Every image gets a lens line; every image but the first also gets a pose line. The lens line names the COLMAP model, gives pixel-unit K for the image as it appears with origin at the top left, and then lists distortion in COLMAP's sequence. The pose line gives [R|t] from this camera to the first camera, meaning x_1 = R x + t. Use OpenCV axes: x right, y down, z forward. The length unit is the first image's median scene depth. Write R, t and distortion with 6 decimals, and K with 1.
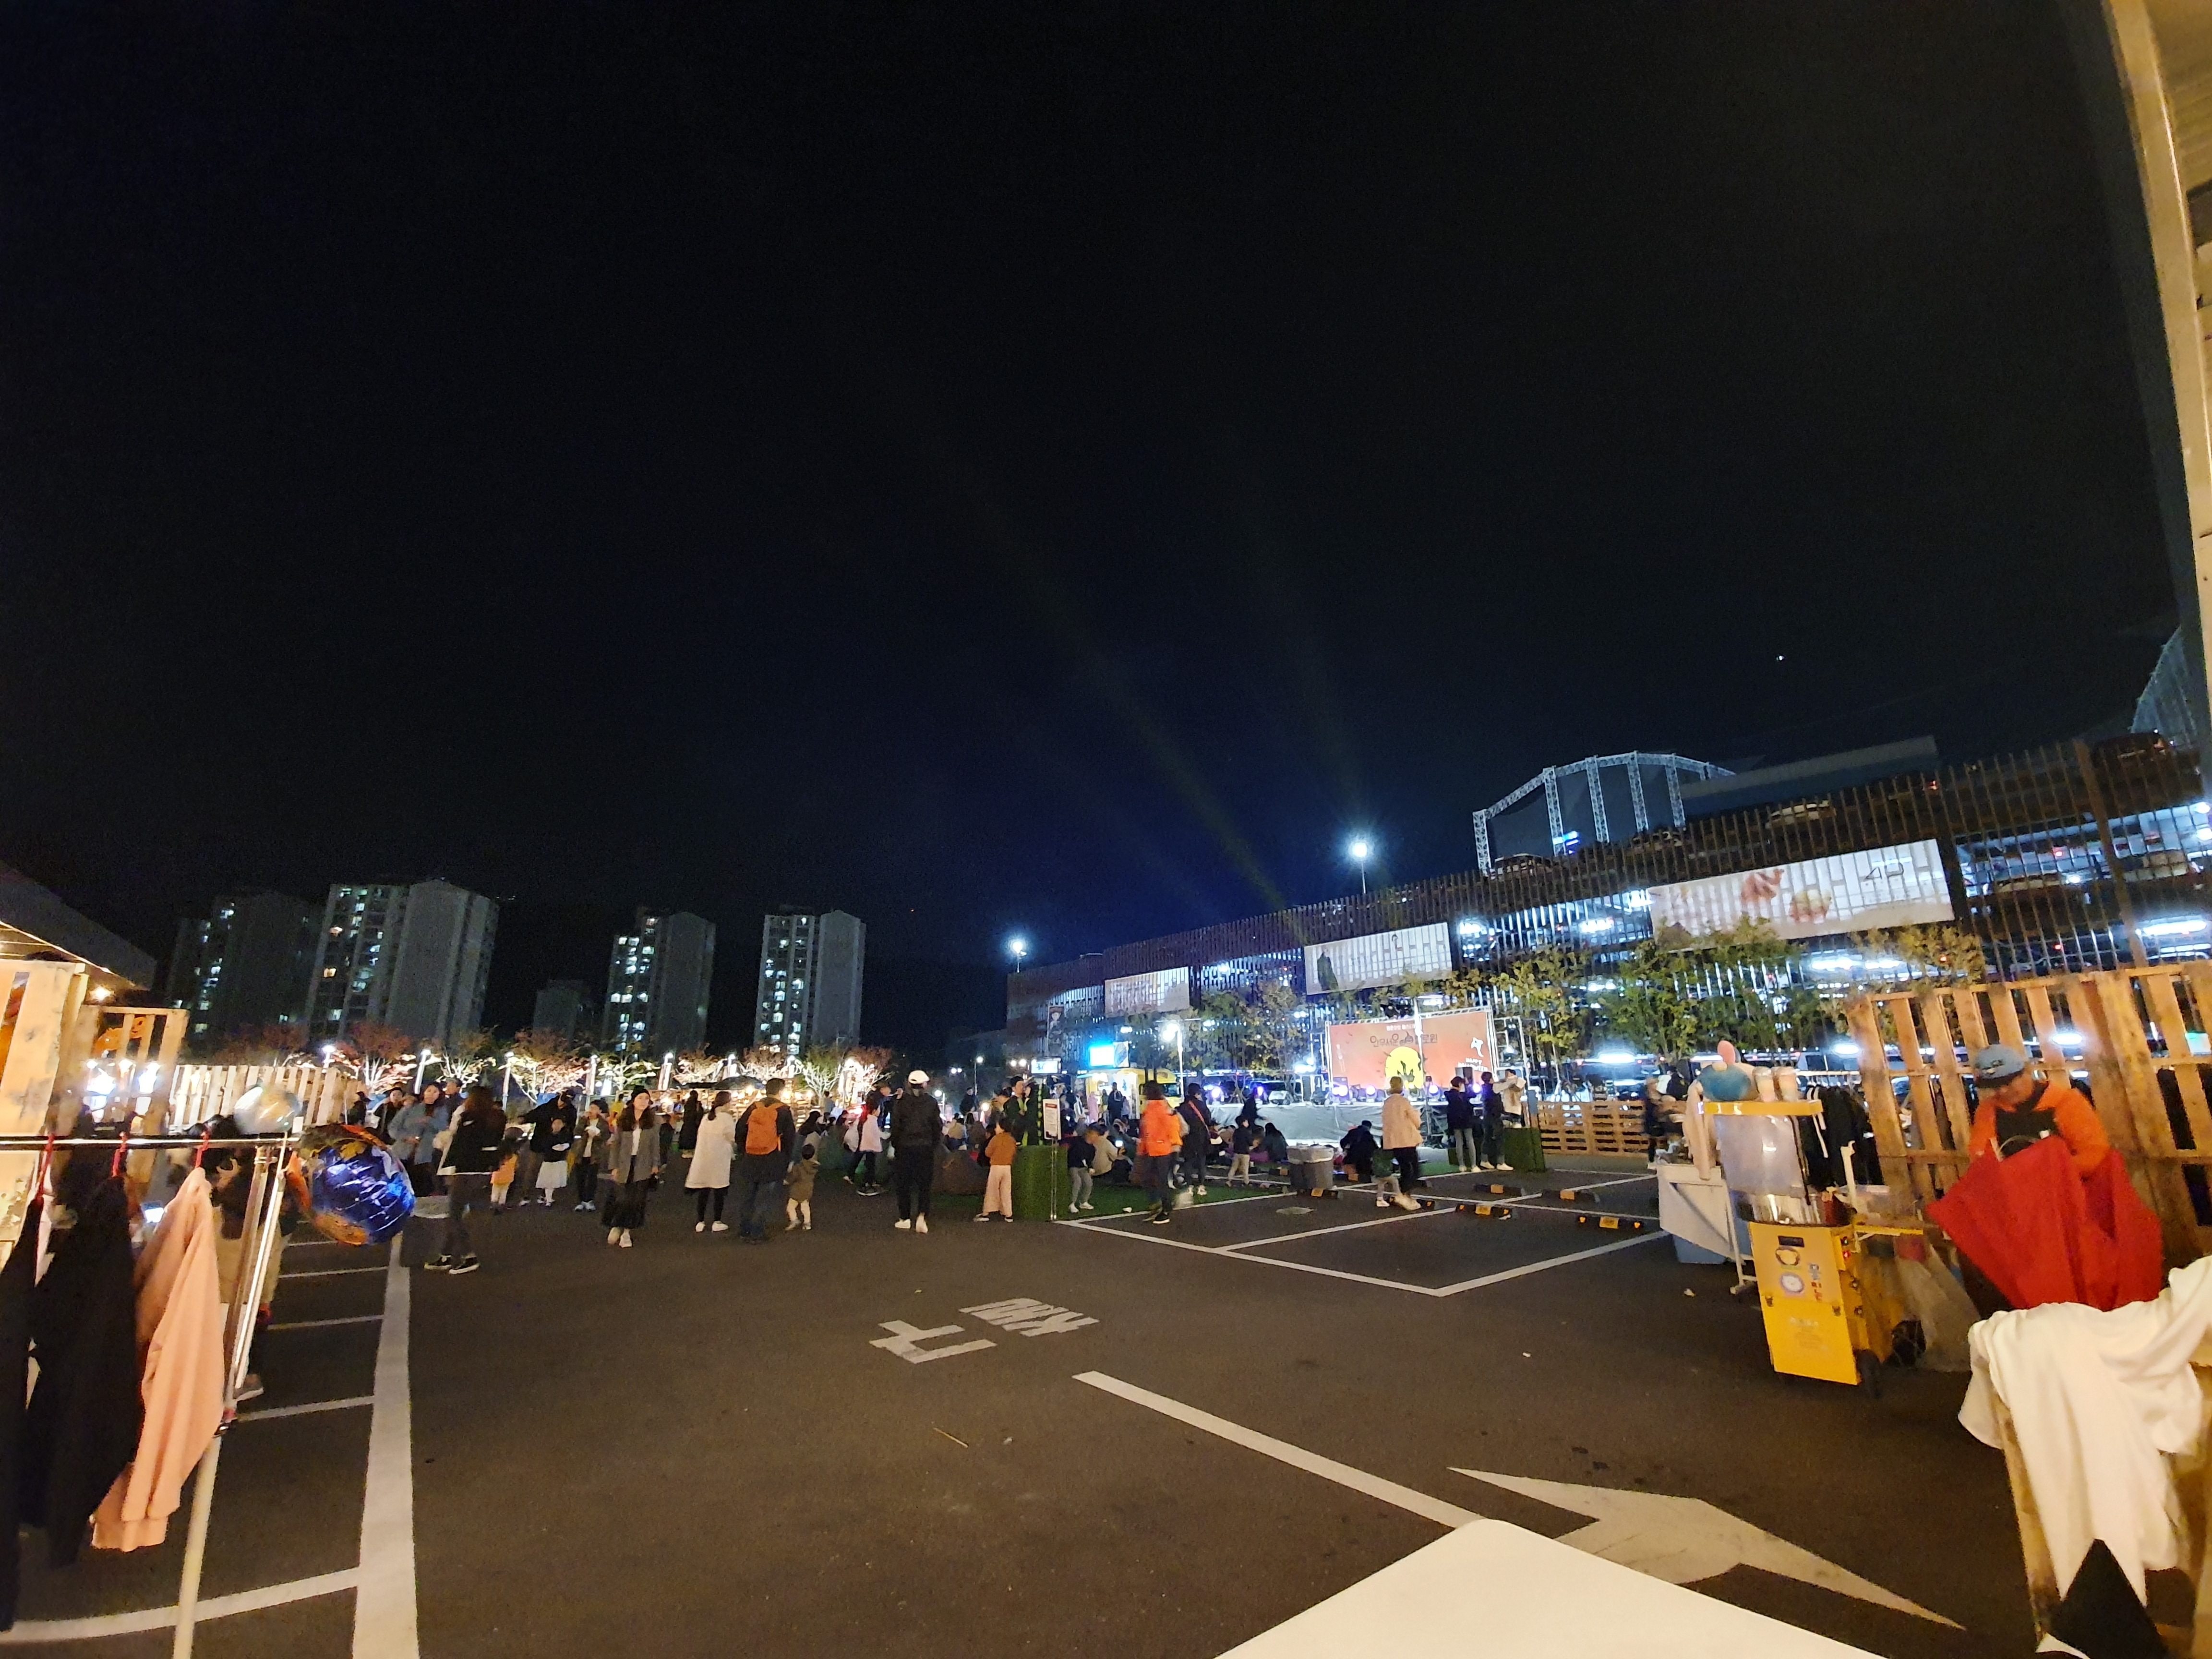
lens RADIAL K [[888.3, 0, 1119.0], [0, 888.3, 846.8], [0, 0, 1]] dist [0.011596, -0.018454]
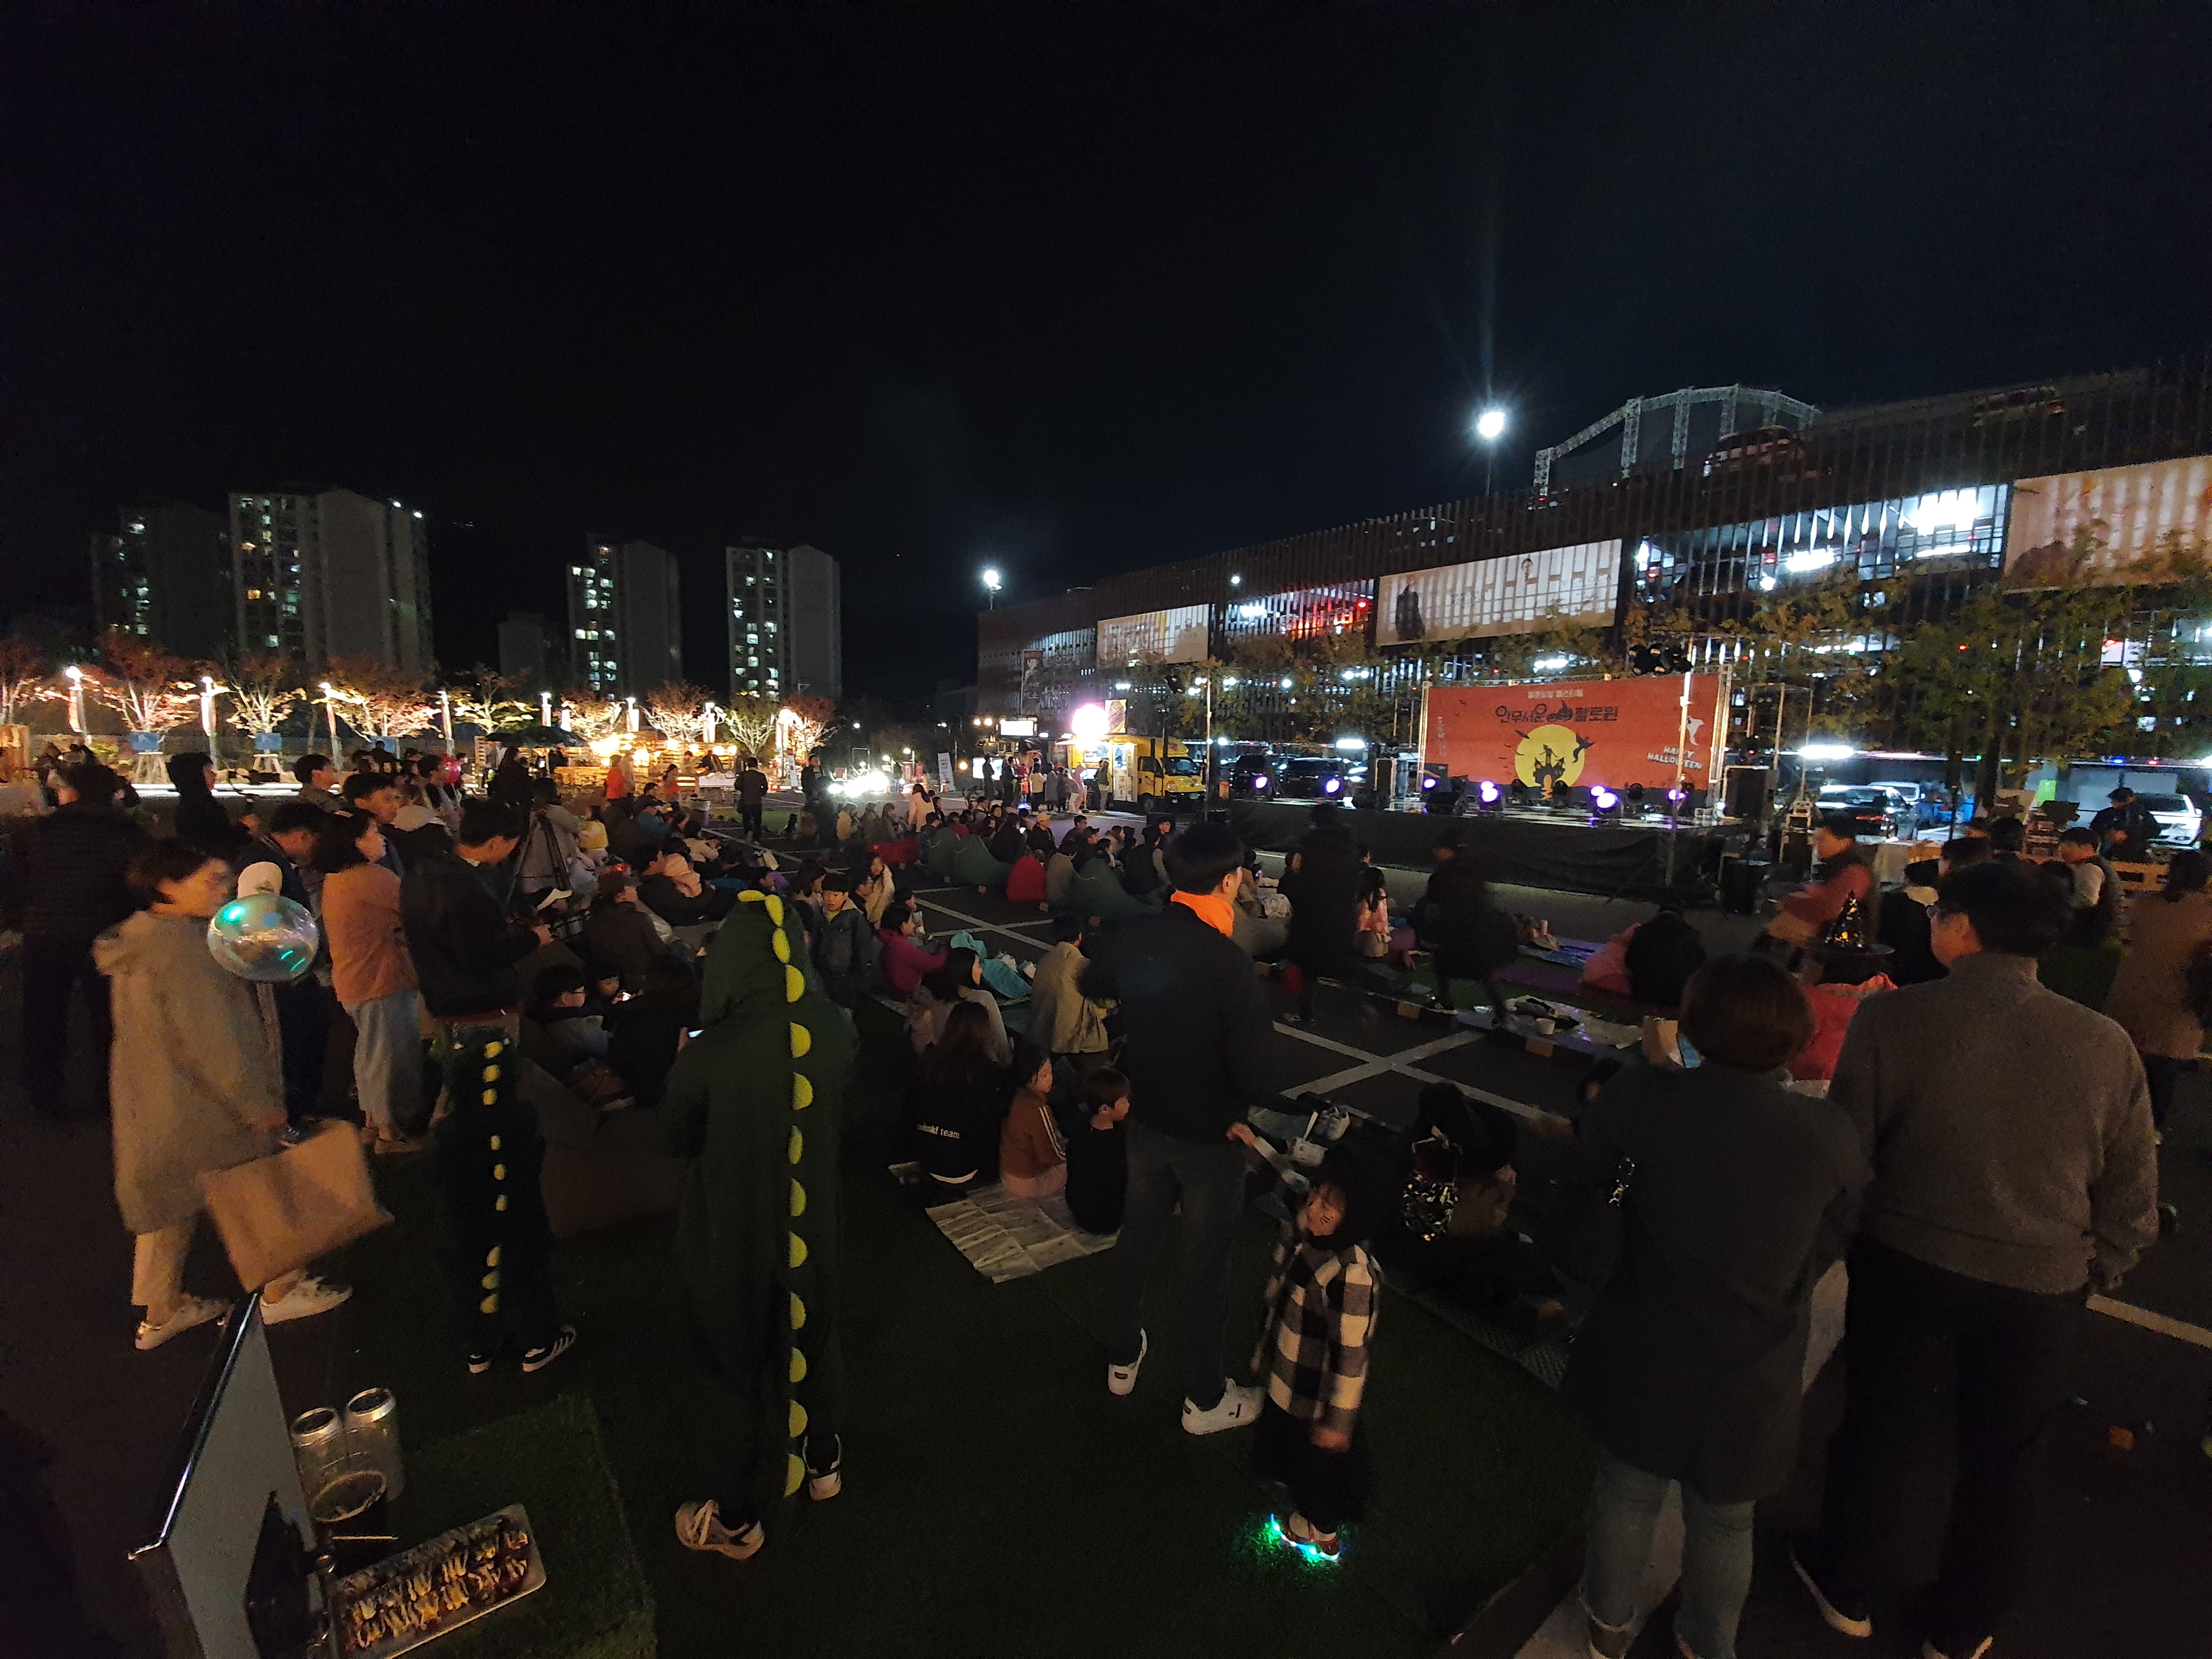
lens RADIAL K [[888.3, 0, 1119.0], [0, 888.3, 846.8], [0, 0, 1]] dist [0.011596, -0.018454]
pose [[0.999188, 0.037374, 0.015027, -0.001683], [-0.040282, 0.928832, 0.368305, 0.044950], [-0.000192, -0.368612, 0.929583, 0.199837]]
